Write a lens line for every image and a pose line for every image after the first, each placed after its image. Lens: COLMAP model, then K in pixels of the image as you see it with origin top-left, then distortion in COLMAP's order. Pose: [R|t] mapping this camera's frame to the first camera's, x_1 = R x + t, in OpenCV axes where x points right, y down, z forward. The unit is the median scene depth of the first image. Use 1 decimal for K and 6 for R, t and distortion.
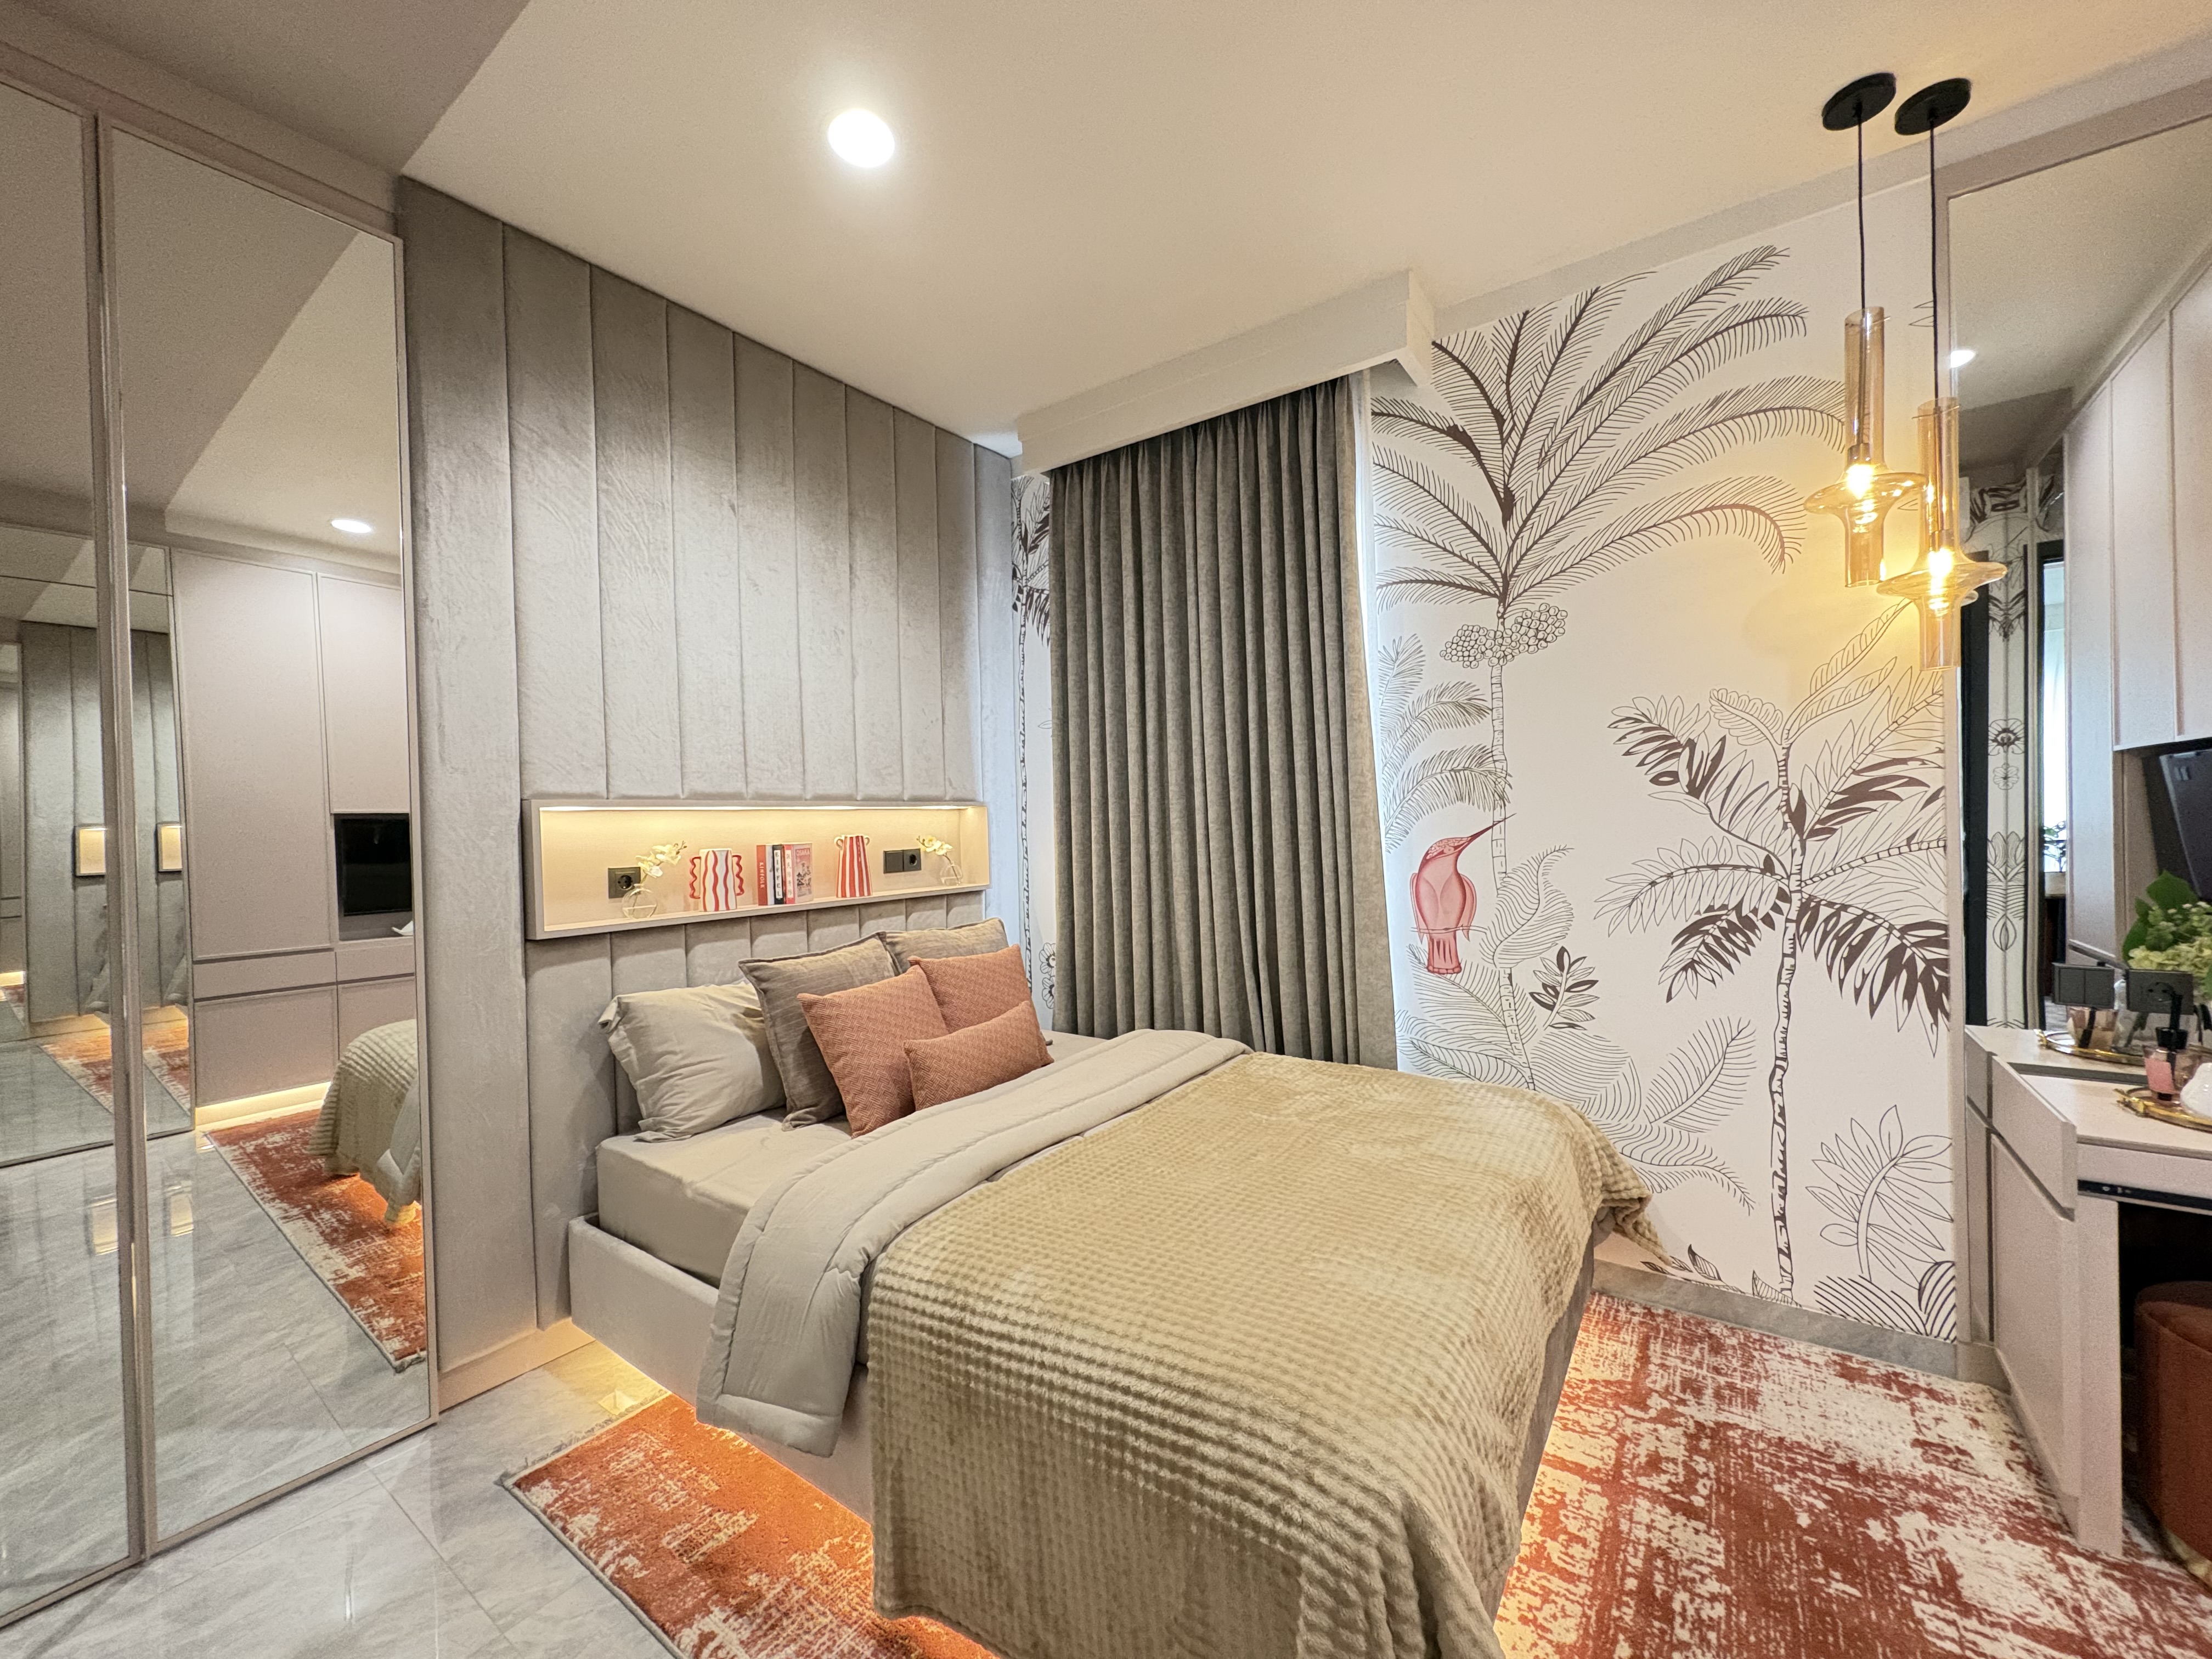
lens RADIAL K [[877.1, 0, 1109.6], [0, 877.1, 833.3], [0, 0, 1]] dist [-0.000033, -0.000322]
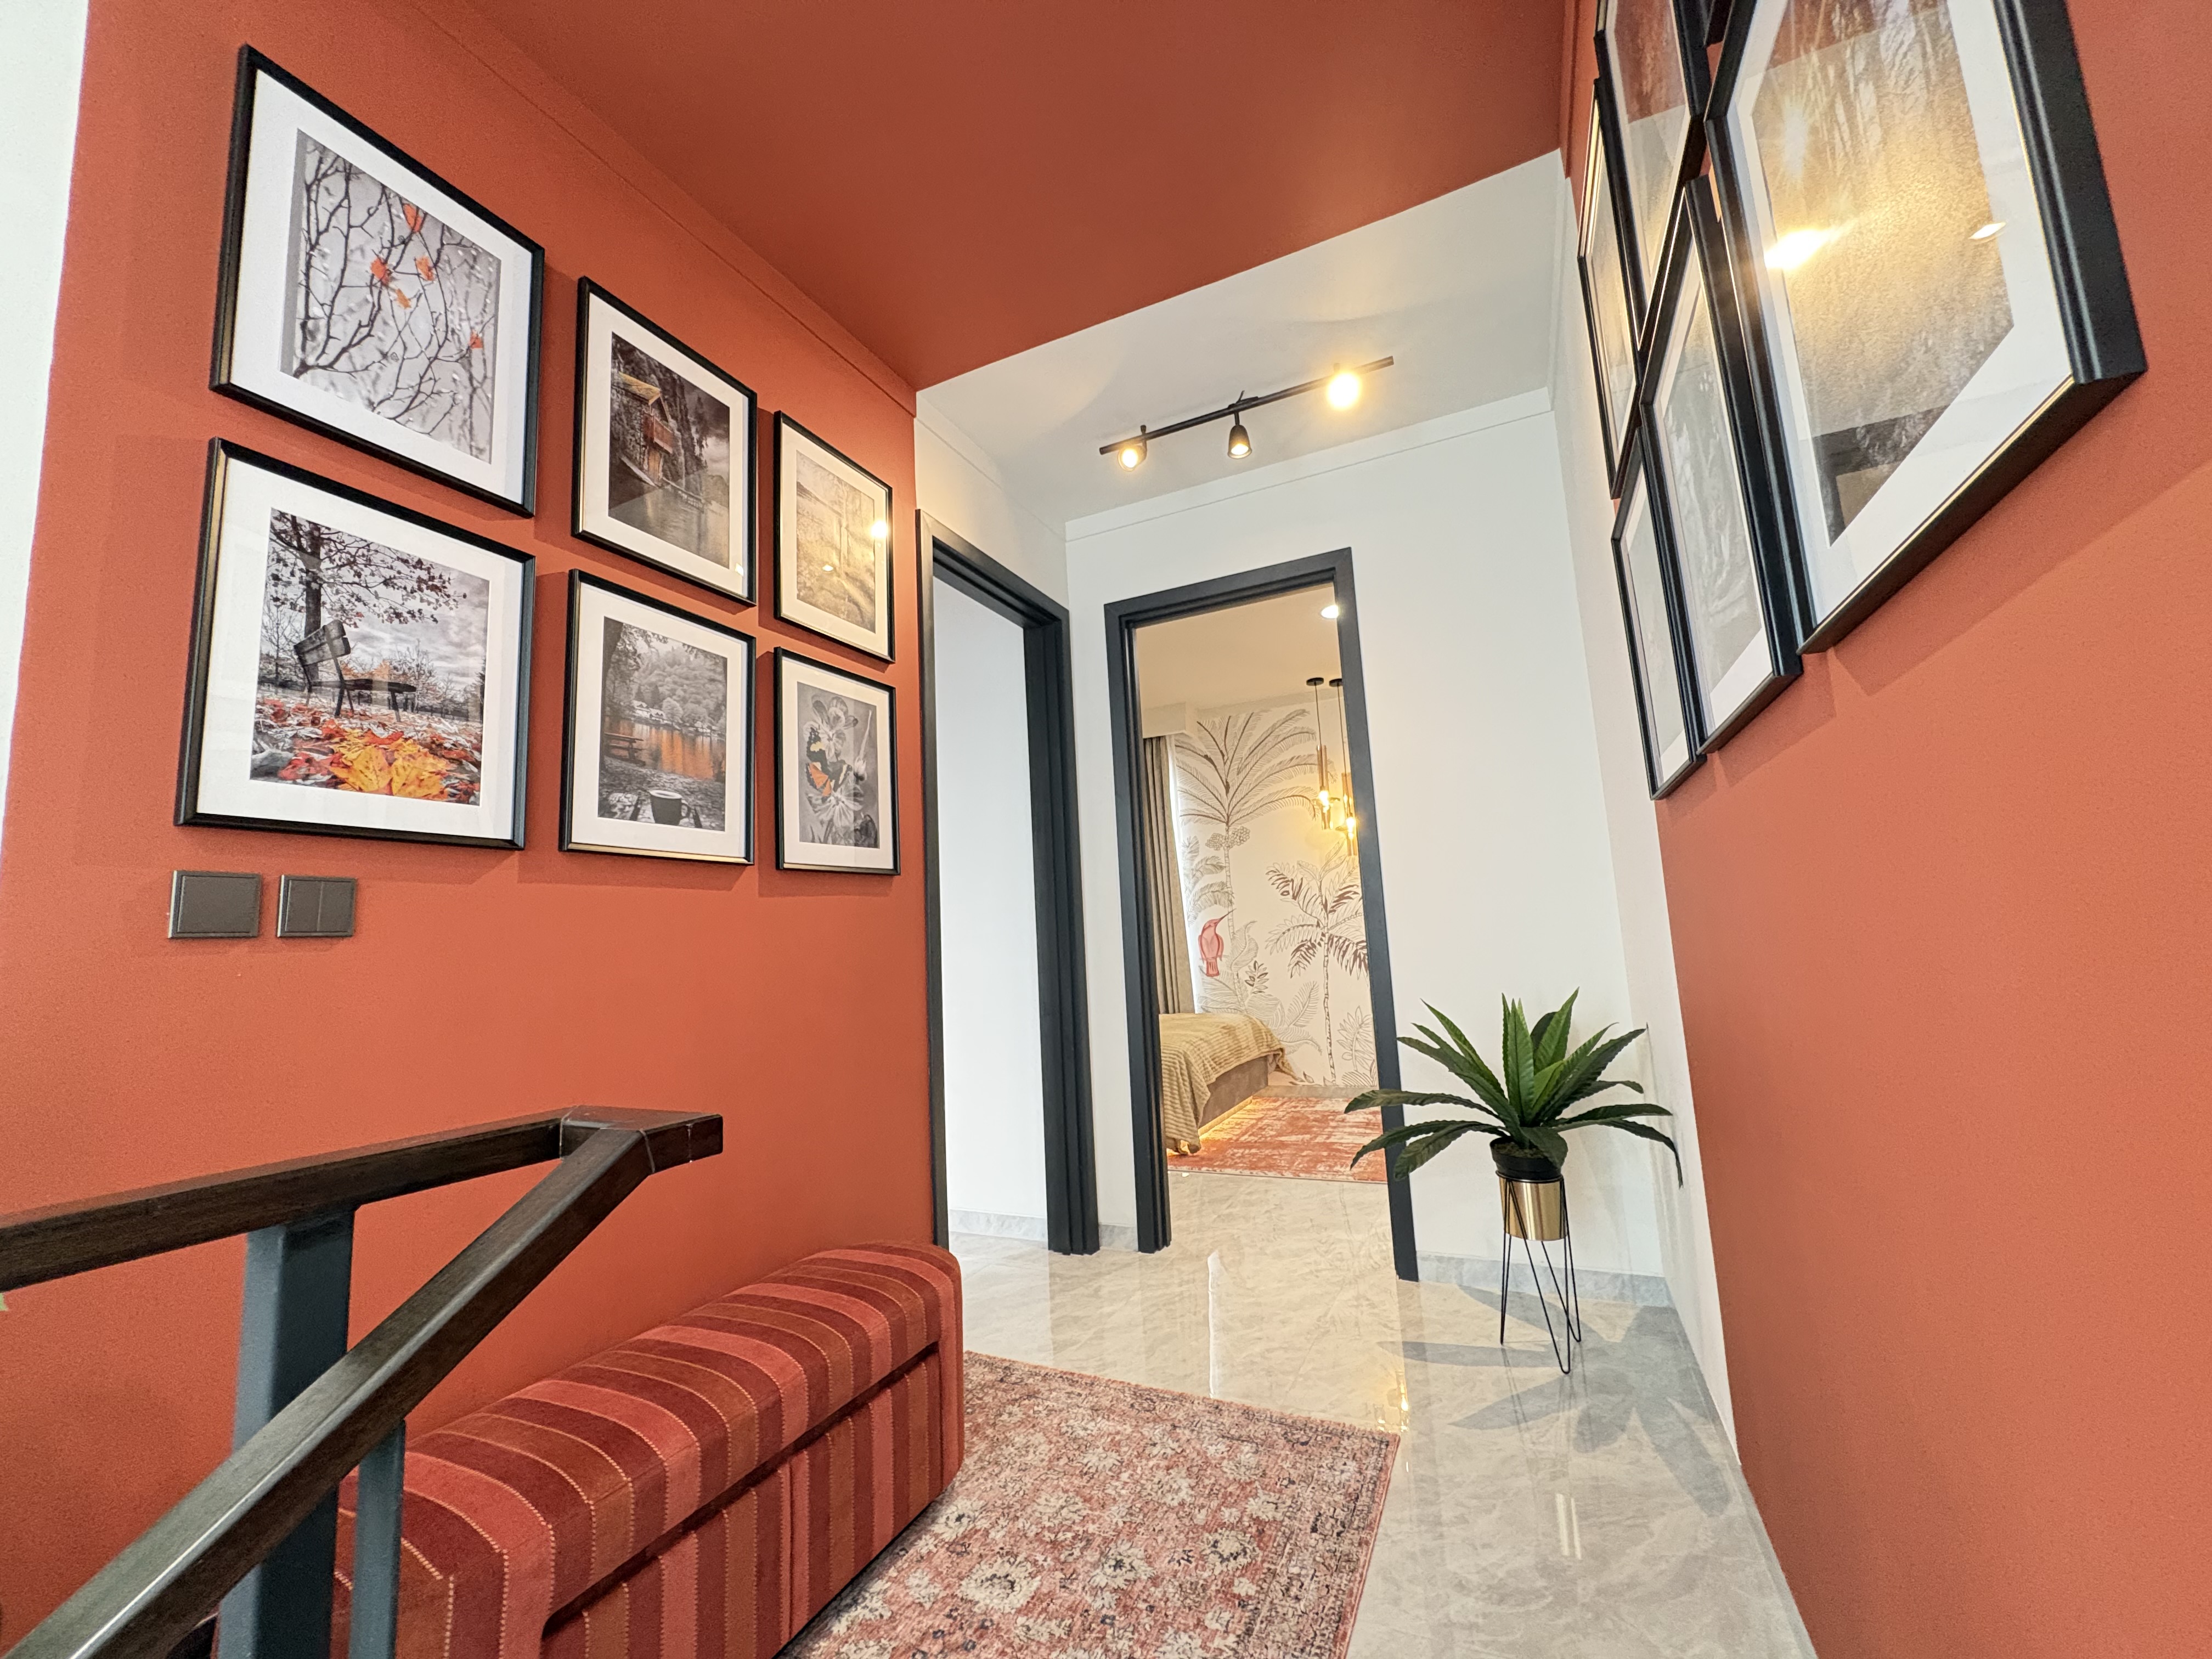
lens RADIAL K [[877.1, 0, 1105.2], [0, 877.1, 830.1], [0, 0, 1]] dist [-0.000033, -0.000322]
pose [[0.984786, -0.000367, 0.173769, -0.364961], [0.027288, 0.987917, -0.152562, 0.137097], [-0.171614, 0.154983, 0.972897, -1.508494]]
